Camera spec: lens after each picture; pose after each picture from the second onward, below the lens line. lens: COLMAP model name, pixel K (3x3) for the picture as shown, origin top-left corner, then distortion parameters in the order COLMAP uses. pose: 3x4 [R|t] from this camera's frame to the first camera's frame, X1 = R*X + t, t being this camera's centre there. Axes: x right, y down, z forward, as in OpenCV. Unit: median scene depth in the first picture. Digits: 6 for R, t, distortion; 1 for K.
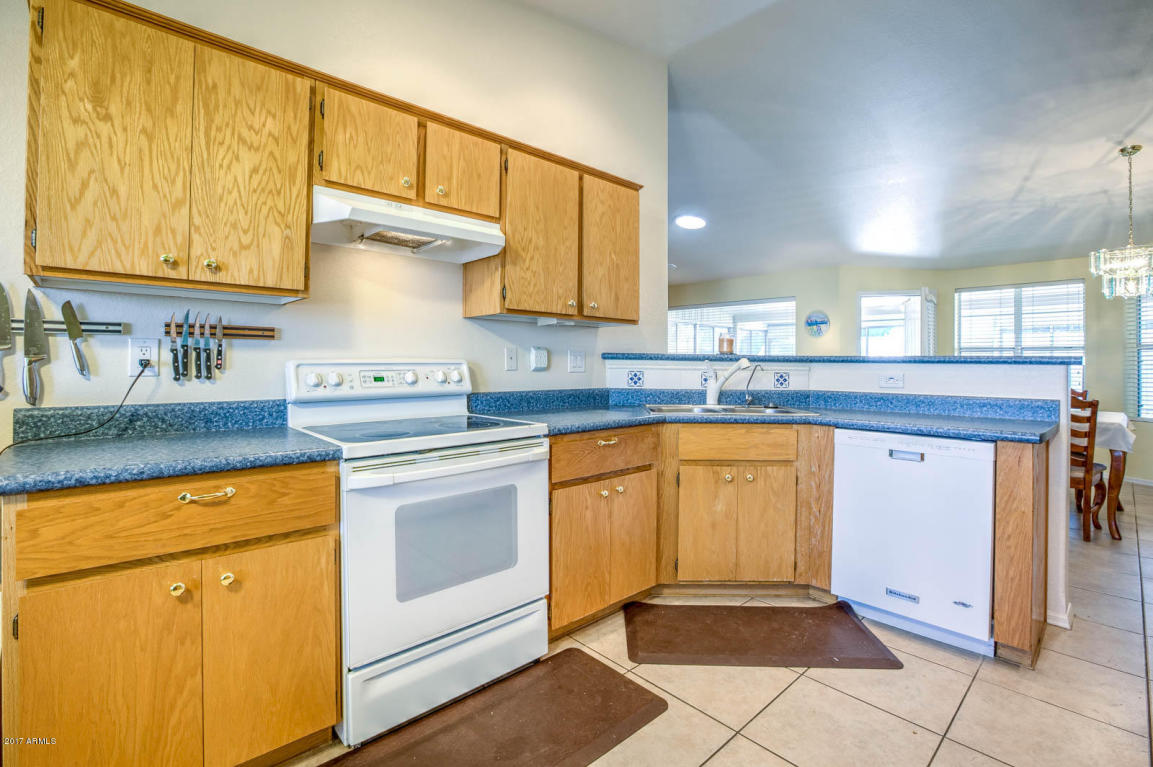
lens RADIAL K [[535.4, 0, 605.8], [0, 535.4, 354.7], [0, 0, 1]] dist [-0.046751, 0.011710]
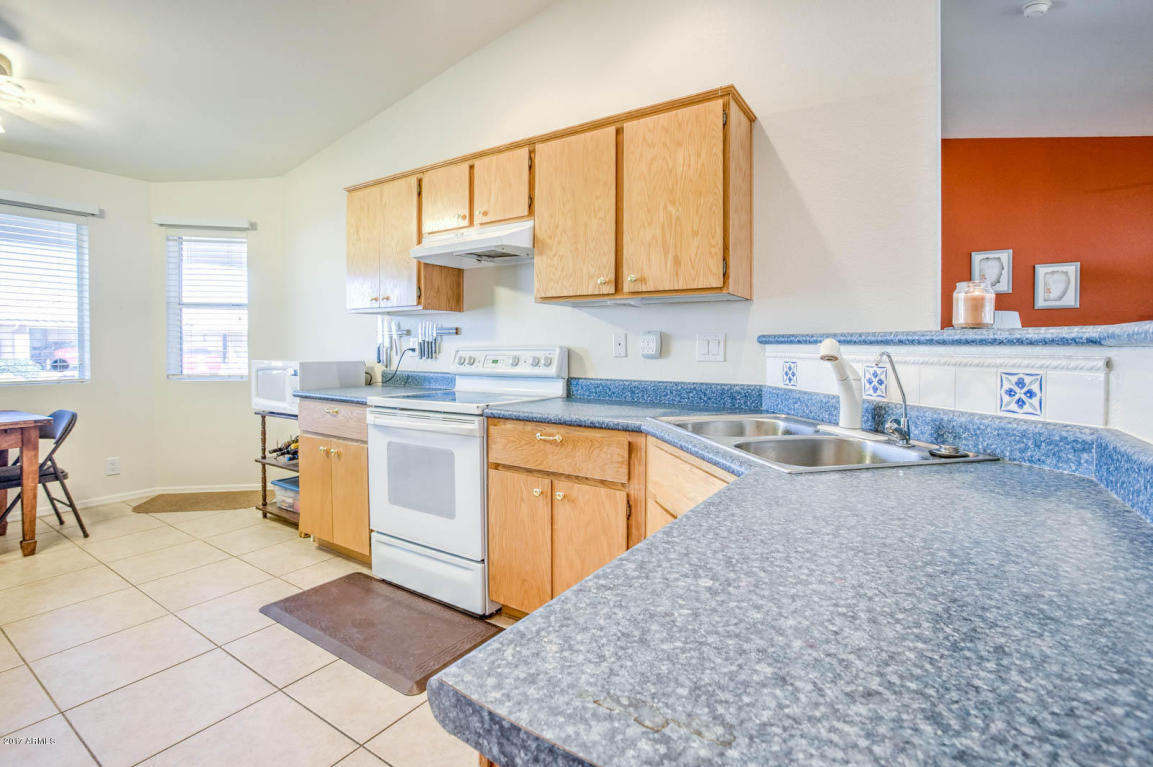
lens RADIAL K [[535.4, 0, 579.6], [0, 535.4, 357.7], [0, 0, 1]] dist [-0.046751, 0.011710]
pose [[0.214819, 0.011995, -0.976580, 0.894421], [0.013571, 0.999791, 0.015266, 0.017681], [0.976559, -0.016533, 0.214612, 0.872876]]
